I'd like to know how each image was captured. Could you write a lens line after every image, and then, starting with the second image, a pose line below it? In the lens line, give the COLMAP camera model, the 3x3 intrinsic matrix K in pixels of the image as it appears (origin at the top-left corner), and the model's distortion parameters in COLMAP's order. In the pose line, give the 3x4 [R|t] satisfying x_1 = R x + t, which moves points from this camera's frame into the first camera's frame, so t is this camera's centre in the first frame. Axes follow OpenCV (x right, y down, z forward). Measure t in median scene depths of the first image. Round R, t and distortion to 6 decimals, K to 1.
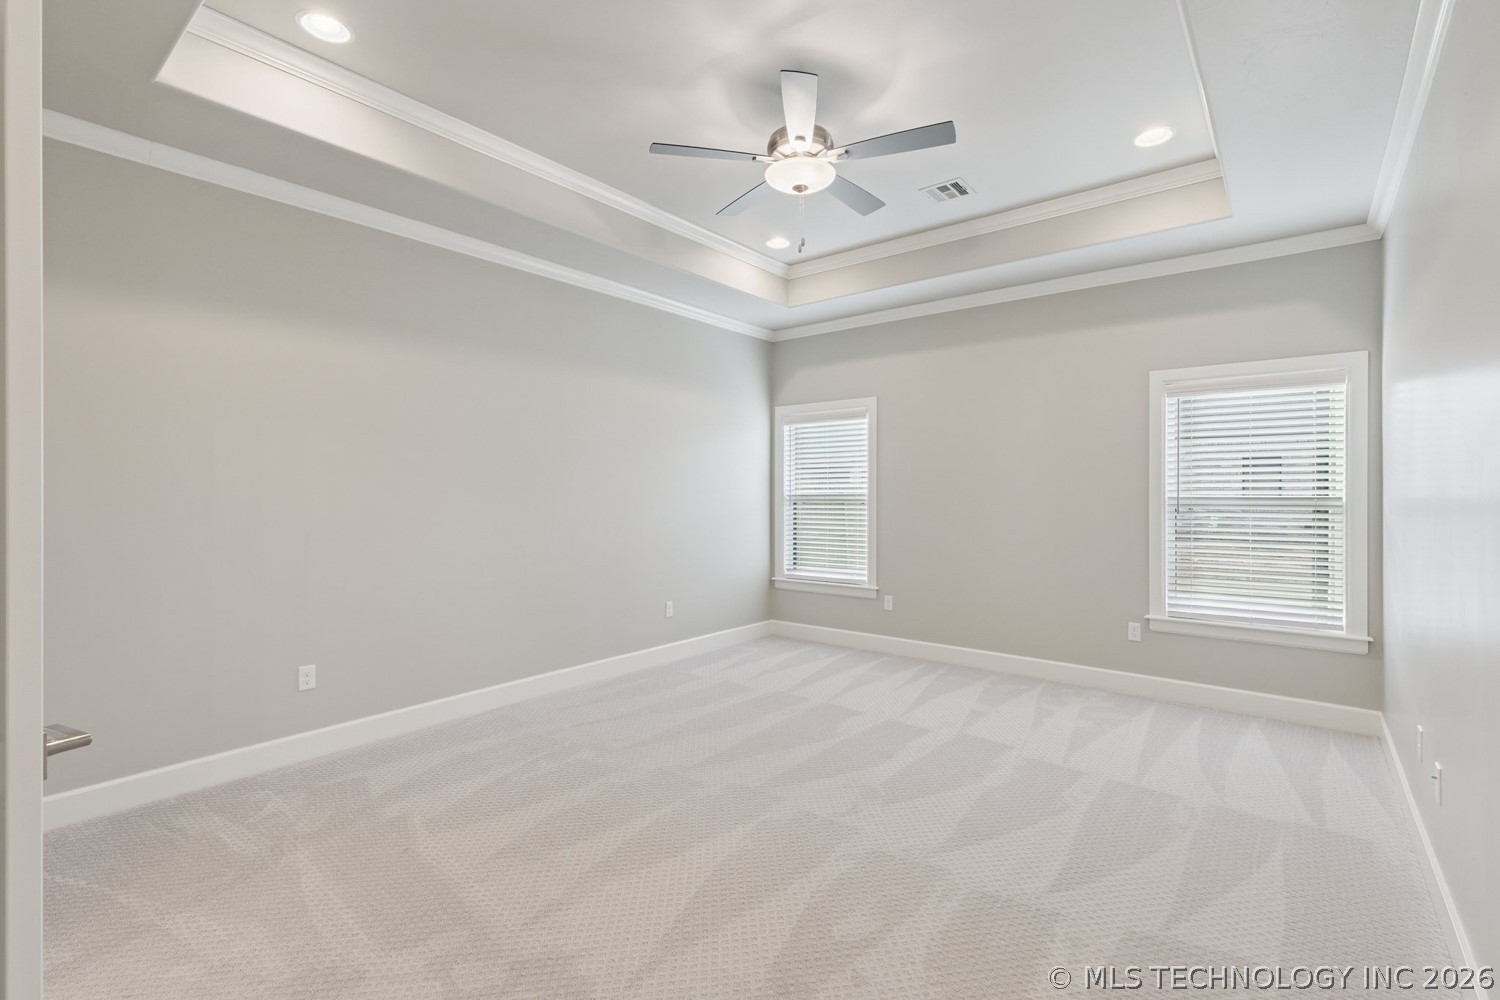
lens RADIAL K [[684.0, 0, 745.9], [0, 684.0, 495.4], [0, 0, 1]] dist [0.006479, -0.002064]
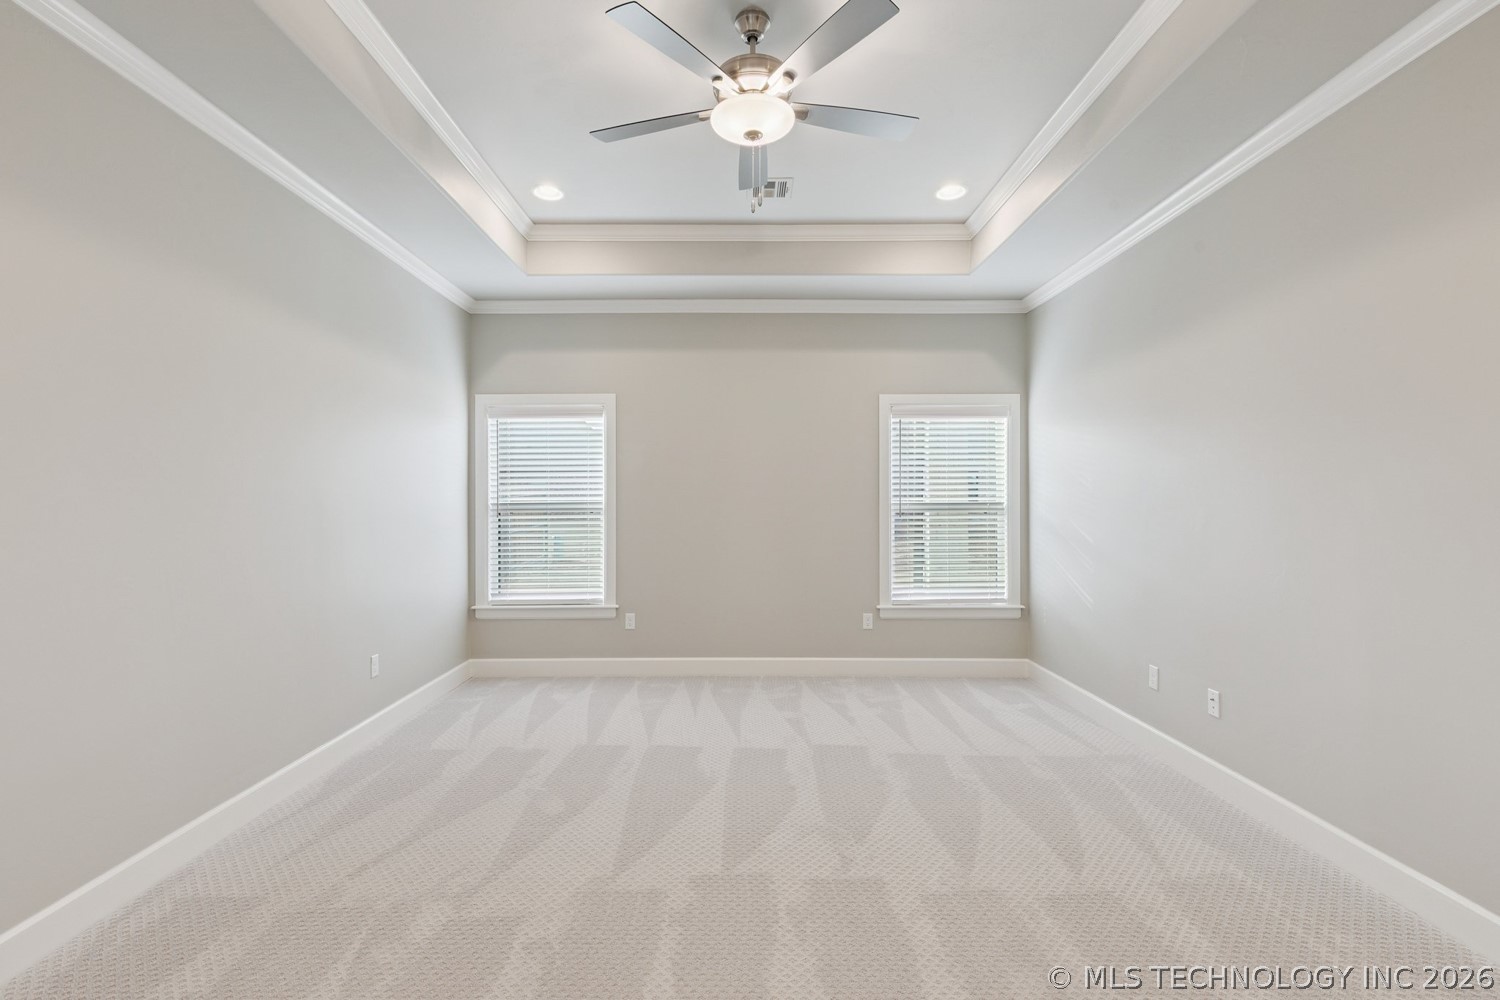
lens RADIAL K [[684.0, 0, 743.8], [0, 684.0, 500.5], [0, 0, 1]] dist [0.006479, -0.002064]
pose [[0.776283, -0.003426, 0.630376, -0.303182], [0.006037, 0.999980, -0.002000, -0.001068], [-0.630356, 0.005358, 0.776288, 0.239845]]
